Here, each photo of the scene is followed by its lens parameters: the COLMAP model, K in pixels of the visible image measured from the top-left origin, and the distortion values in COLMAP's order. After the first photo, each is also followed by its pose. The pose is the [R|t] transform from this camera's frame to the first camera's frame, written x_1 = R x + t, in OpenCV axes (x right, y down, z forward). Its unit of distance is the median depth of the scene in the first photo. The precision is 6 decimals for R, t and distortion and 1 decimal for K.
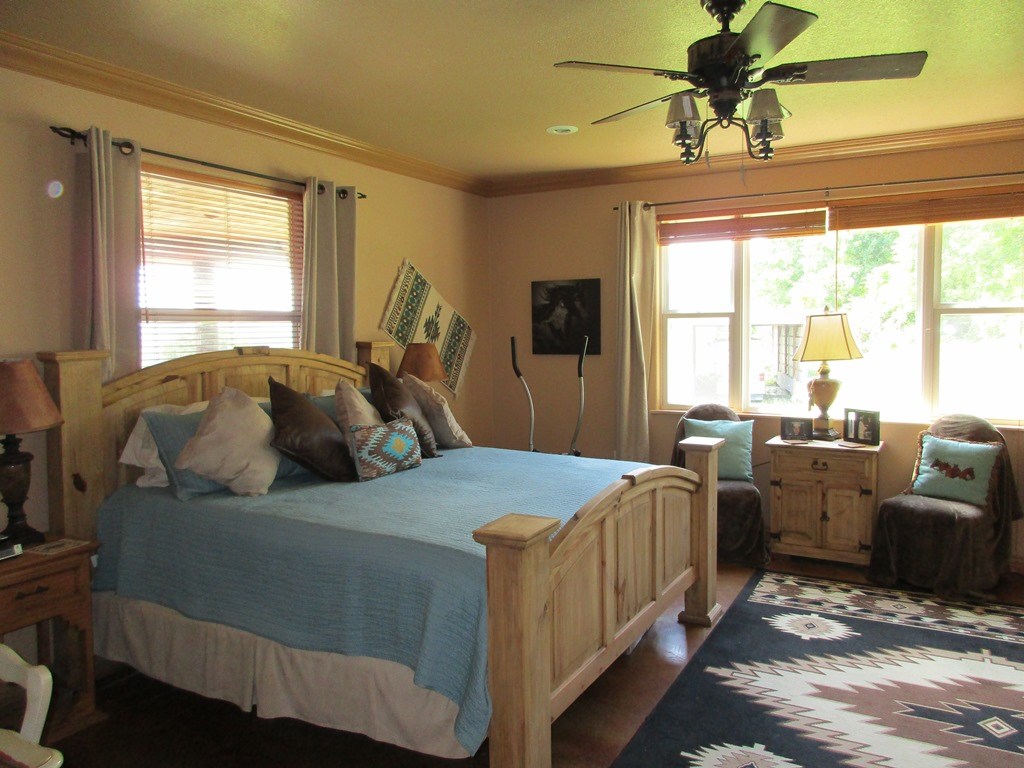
lens RADIAL K [[766.8, 0, 511.4], [0, 766.8, 383.4], [0, 0, 1]] dist [0.004973, -0.006282]
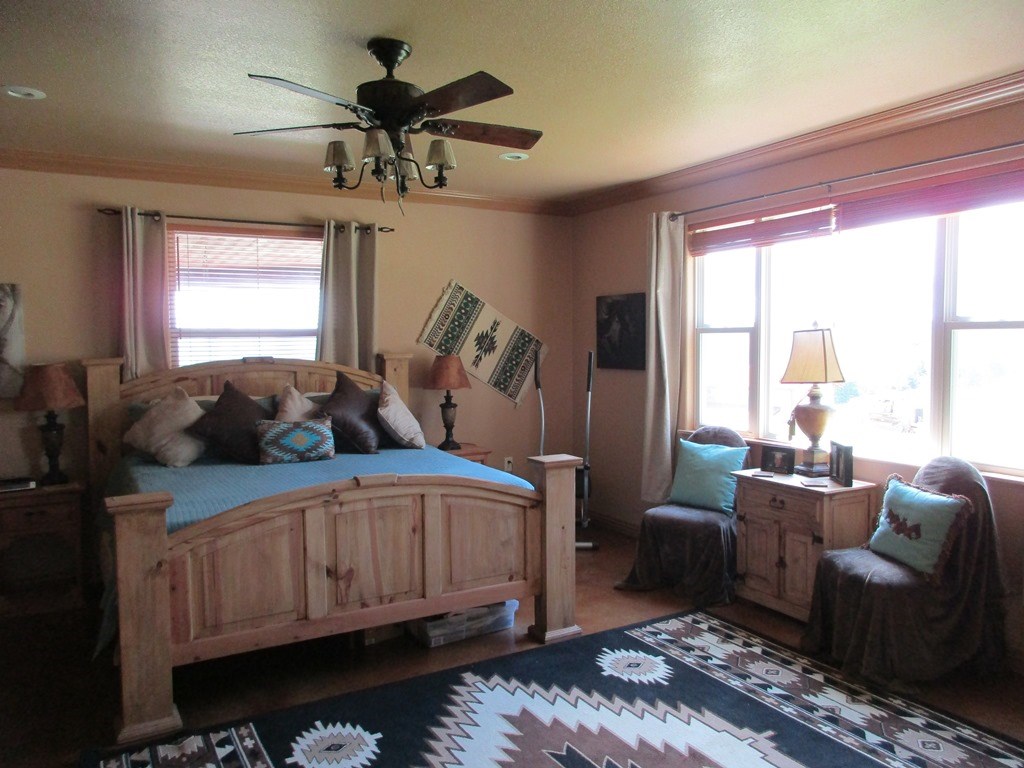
lens RADIAL K [[766.8, 0, 509.3], [0, 766.8, 381.9], [0, 0, 1]] dist [0.004973, -0.006282]
pose [[0.855975, 0.033408, -0.515936, 0.630775], [-0.039510, 0.999219, -0.000849, -0.019300], [0.515505, 0.021112, 0.856627, 0.097815]]
